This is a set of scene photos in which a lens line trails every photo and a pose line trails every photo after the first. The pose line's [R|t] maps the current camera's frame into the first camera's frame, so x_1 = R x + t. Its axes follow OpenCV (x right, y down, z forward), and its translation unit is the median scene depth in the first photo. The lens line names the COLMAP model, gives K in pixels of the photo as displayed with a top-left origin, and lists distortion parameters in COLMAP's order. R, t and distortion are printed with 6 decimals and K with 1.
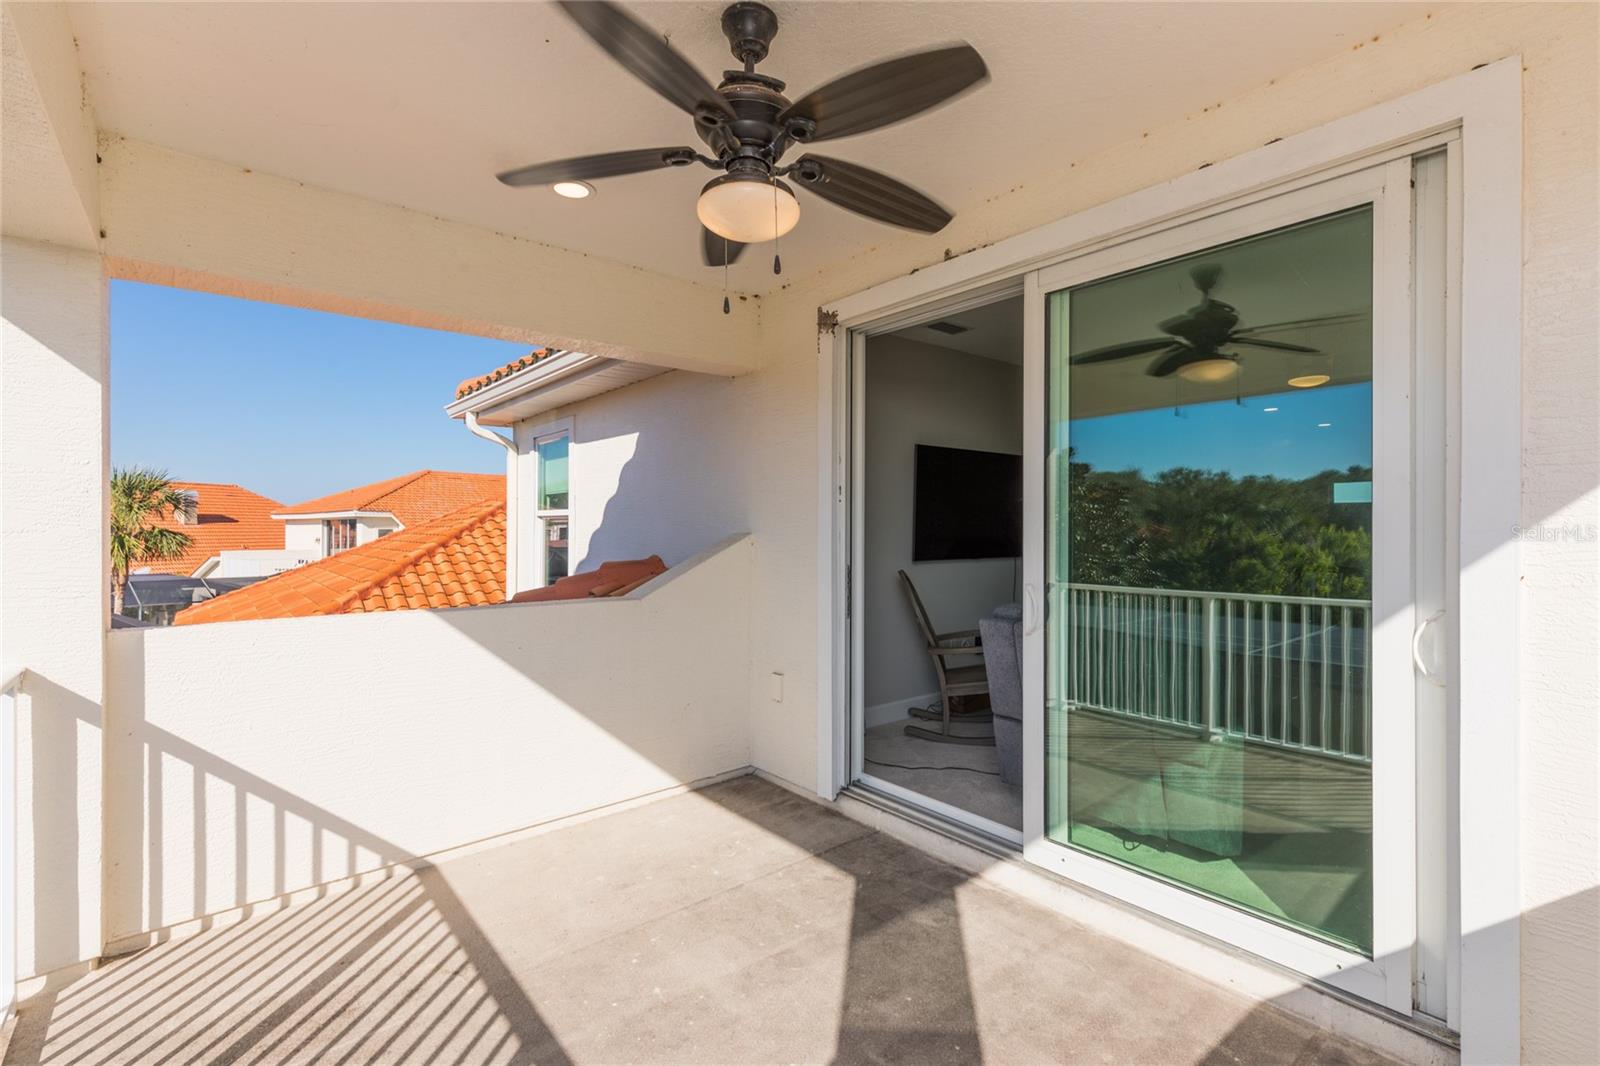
lens RADIAL K [[720.2, 0, 800.6], [0, 720.2, 527.6], [0, 0, 1]] dist [0.013422, -0.000368]
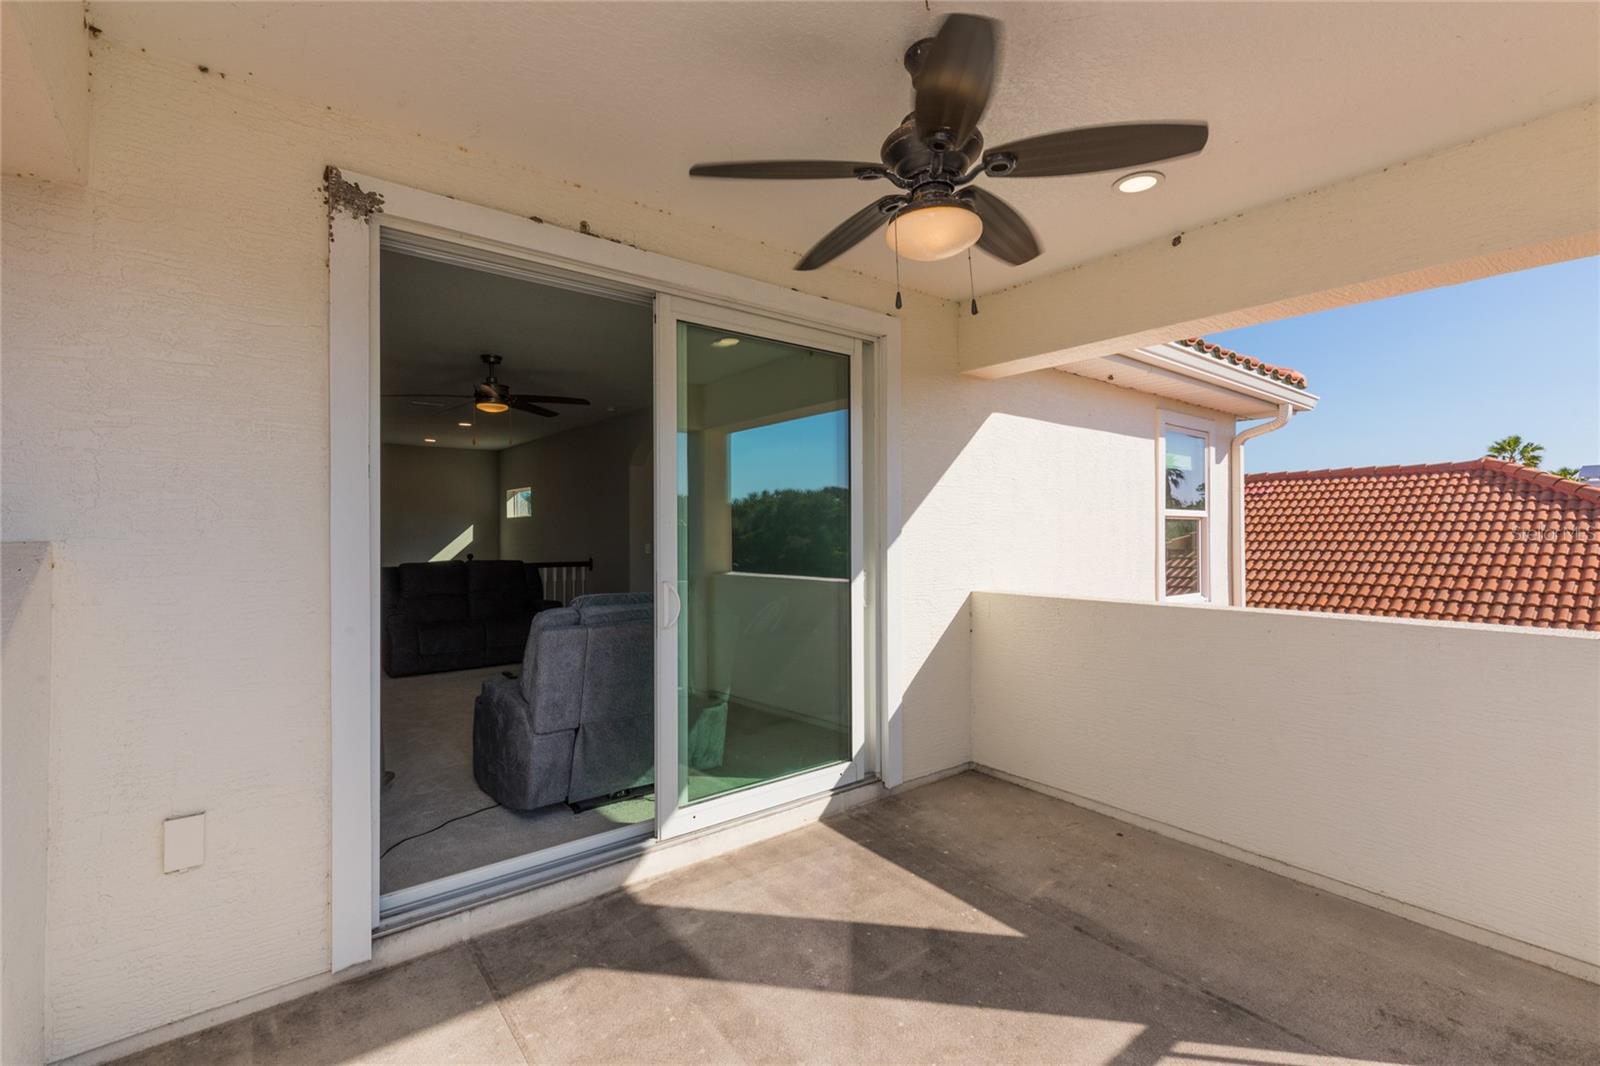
lens RADIAL K [[720.2, 0, 800.6], [0, 720.2, 527.6], [0, 0, 1]] dist [0.013422, -0.000368]
pose [[0.014083, 0.007974, 0.999869, -0.810232], [0.003170, 0.999963, -0.008019, 0.007774], [-0.999896, 0.003283, 0.014057, 0.834103]]
